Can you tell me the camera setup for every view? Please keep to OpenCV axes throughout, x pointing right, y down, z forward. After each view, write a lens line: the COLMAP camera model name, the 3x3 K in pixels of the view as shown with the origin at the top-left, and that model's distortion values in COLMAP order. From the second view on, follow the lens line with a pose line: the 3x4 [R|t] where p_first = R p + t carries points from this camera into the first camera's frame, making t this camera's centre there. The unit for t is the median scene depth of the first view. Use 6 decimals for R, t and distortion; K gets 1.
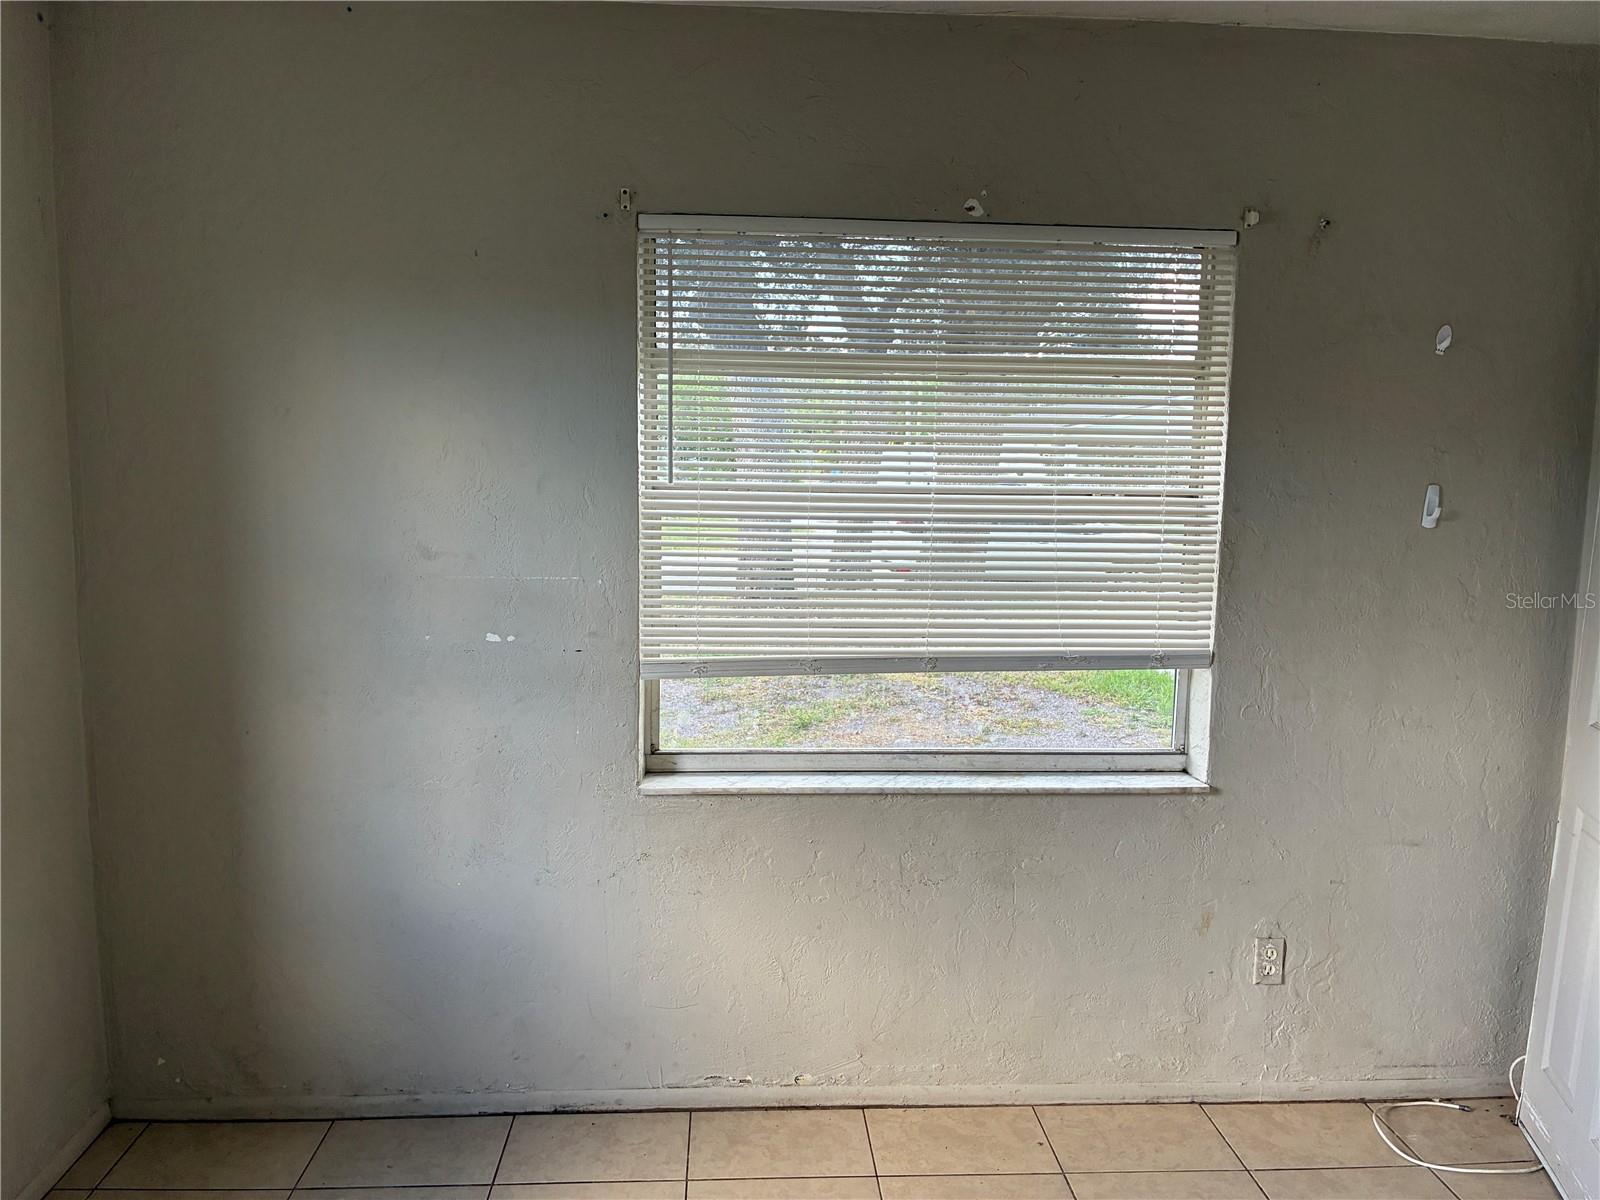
lens RADIAL K [[1206.0, 0, 798.4], [0, 1206.0, 600.8], [0, 0, 1]] dist [0.041368, -0.074024]
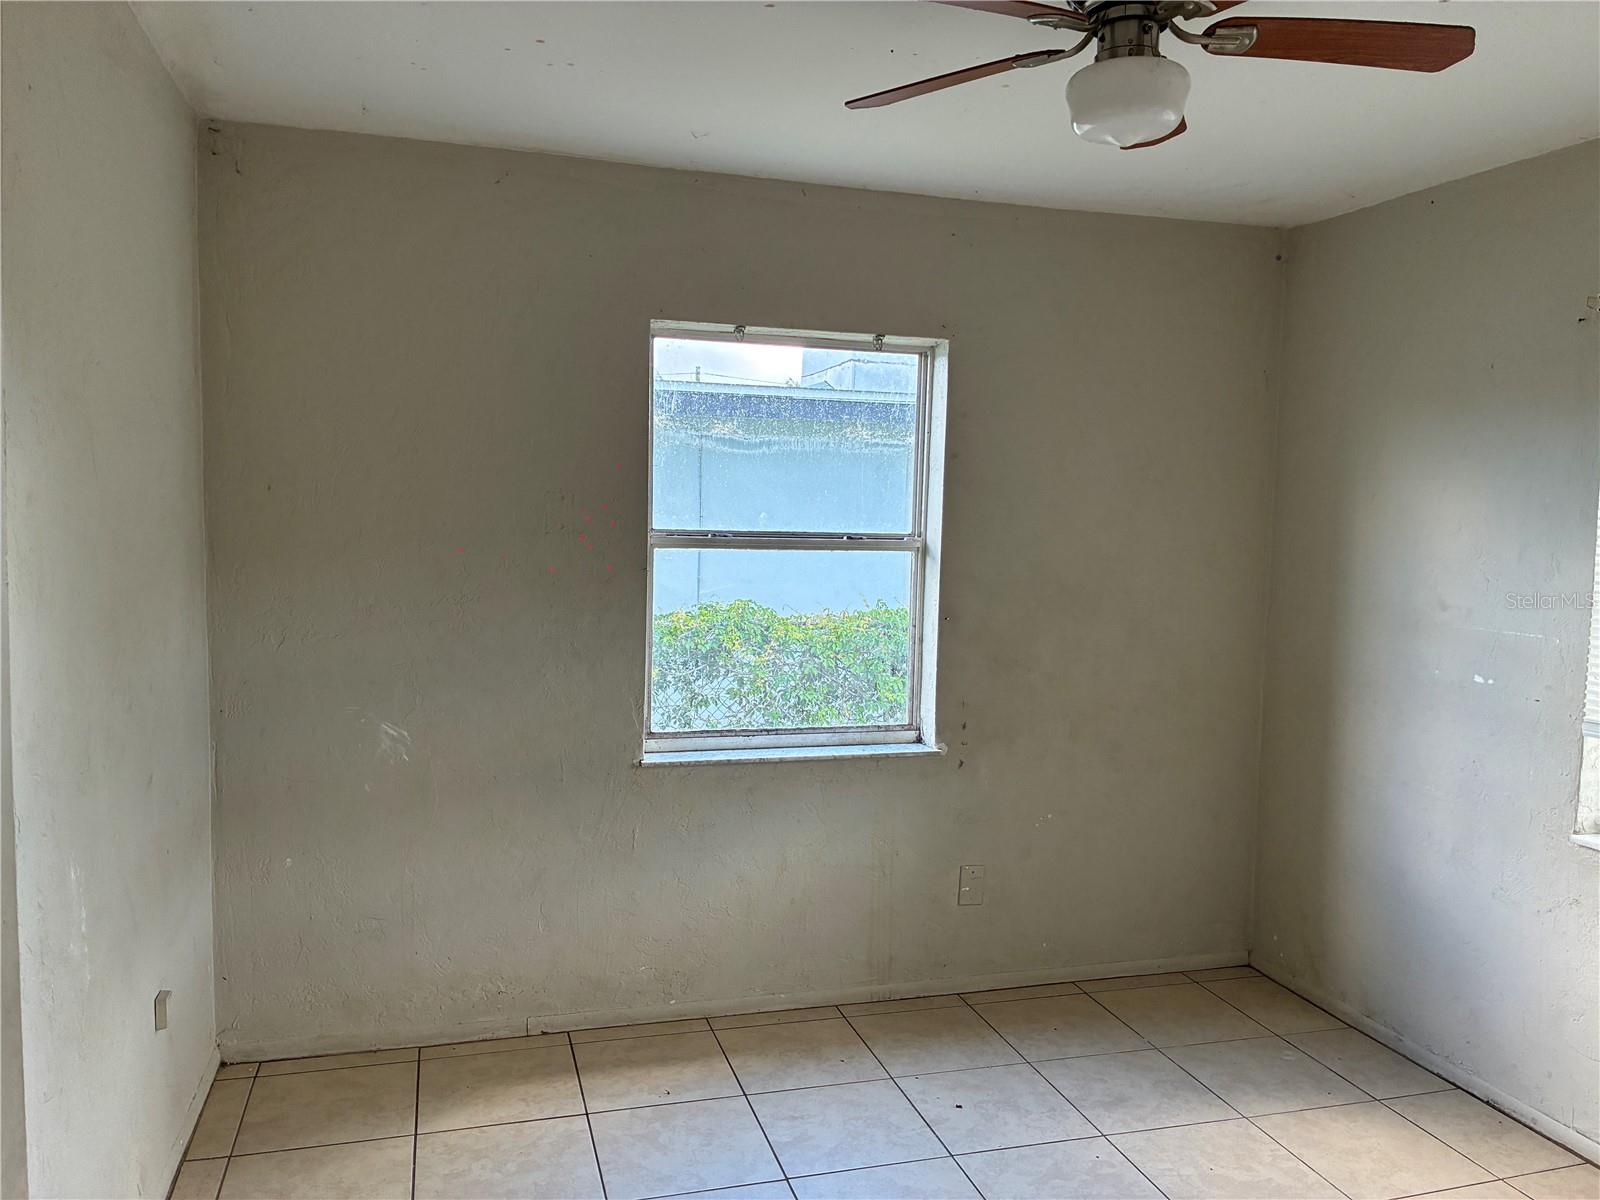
lens RADIAL K [[1206.0, 0, 783.2], [0, 1206.0, 595.9], [0, 0, 1]] dist [0.041368, -0.074024]
pose [[0.196044, 0.055509, -0.979023, 0.778029], [-0.139369, 0.989838, 0.028214, 0.010627], [0.970641, 0.130915, 0.201788, 0.068022]]
